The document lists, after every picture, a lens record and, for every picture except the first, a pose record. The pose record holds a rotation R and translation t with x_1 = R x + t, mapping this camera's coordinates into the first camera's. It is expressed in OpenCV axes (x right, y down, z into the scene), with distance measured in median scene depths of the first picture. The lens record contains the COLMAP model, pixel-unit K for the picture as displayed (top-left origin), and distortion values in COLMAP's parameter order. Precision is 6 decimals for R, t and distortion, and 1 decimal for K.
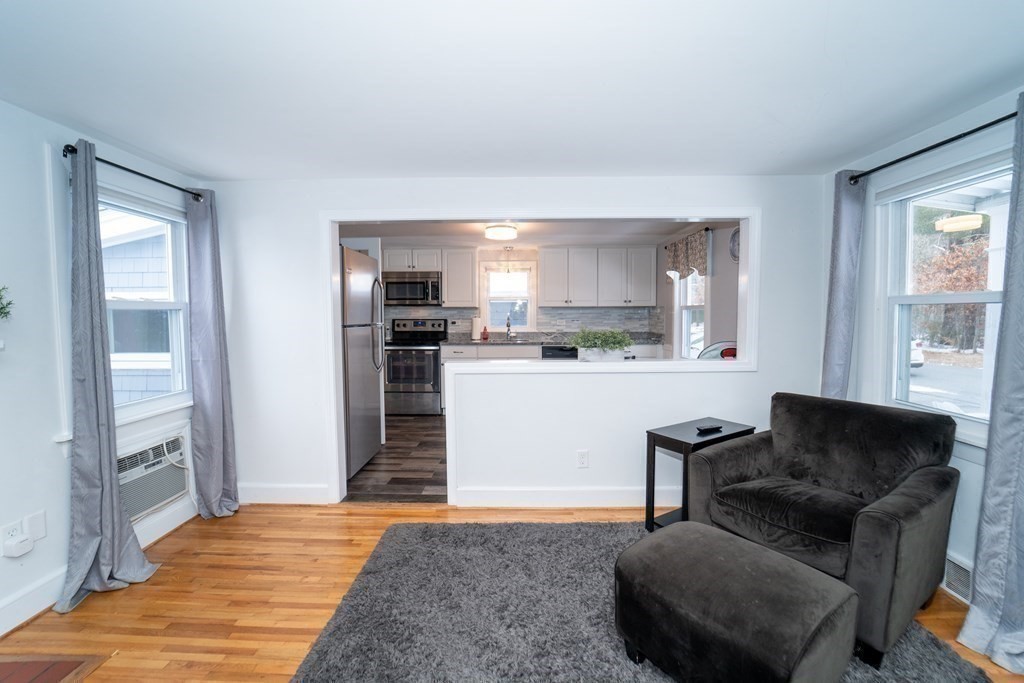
lens RADIAL K [[419.9, 0, 512.7], [0, 419.9, 336.1], [0, 0, 1]] dist [-0.020593, 0.000845]
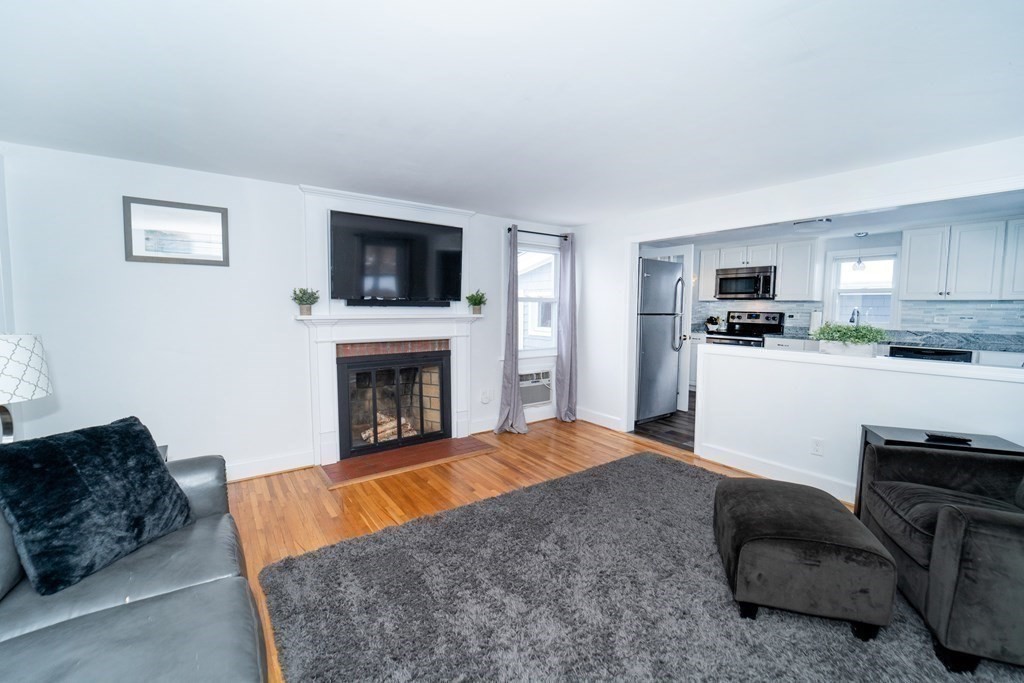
lens RADIAL K [[419.9, 0, 512.7], [0, 419.9, 336.1], [0, 0, 1]] dist [-0.020593, 0.000845]
pose [[0.602943, 0.065322, -0.795105, 0.504733], [-0.051670, 0.997747, 0.042788, 0.013405], [0.796109, 0.015284, 0.604960, -0.231184]]
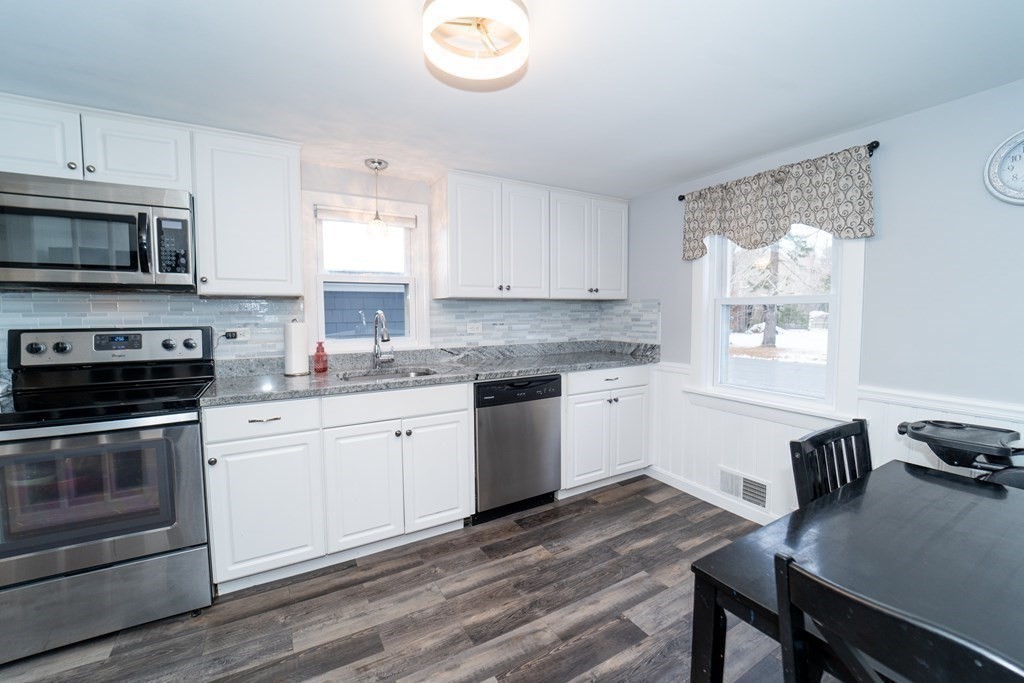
lens RADIAL K [[419.9, 0, 512.7], [0, 419.9, 336.1], [0, 0, 1]] dist [-0.020593, 0.000845]
pose [[0.855267, -0.032147, 0.517190, -0.238085], [0.030651, 0.999465, 0.011436, -0.056120], [-0.517281, 0.006071, 0.855794, 1.076340]]
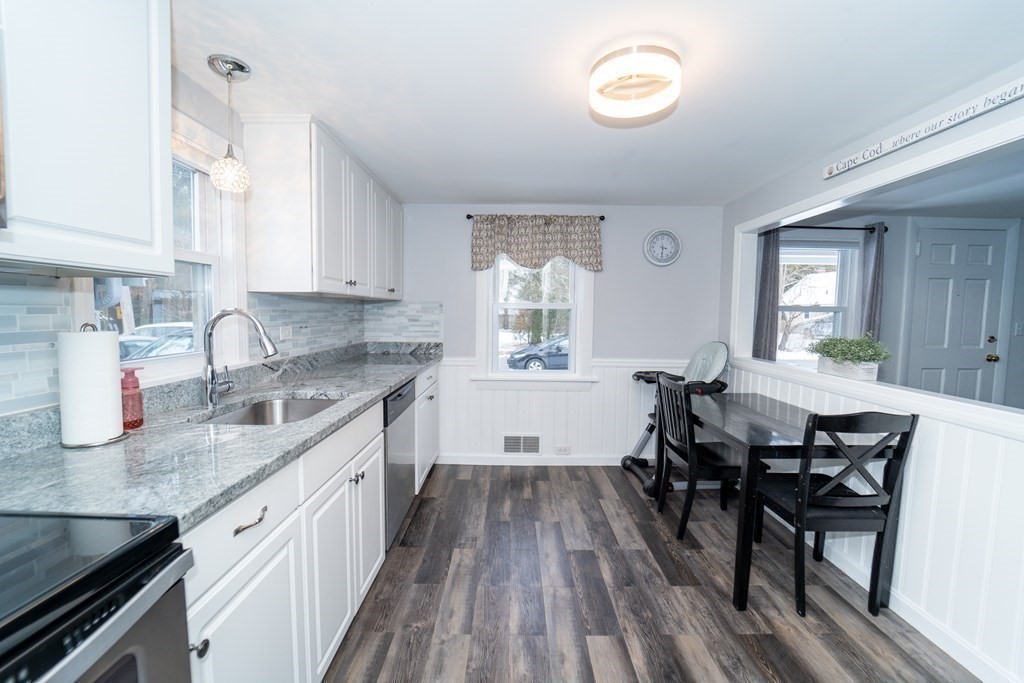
lens RADIAL K [[419.9, 0, 512.7], [0, 419.9, 336.1], [0, 0, 1]] dist [-0.020593, 0.000845]
pose [[-0.012139, -0.054323, 0.998450, -0.566149], [0.043075, 0.997568, 0.054798, -0.086370], [-0.998998, 0.043673, -0.009770, 1.623909]]
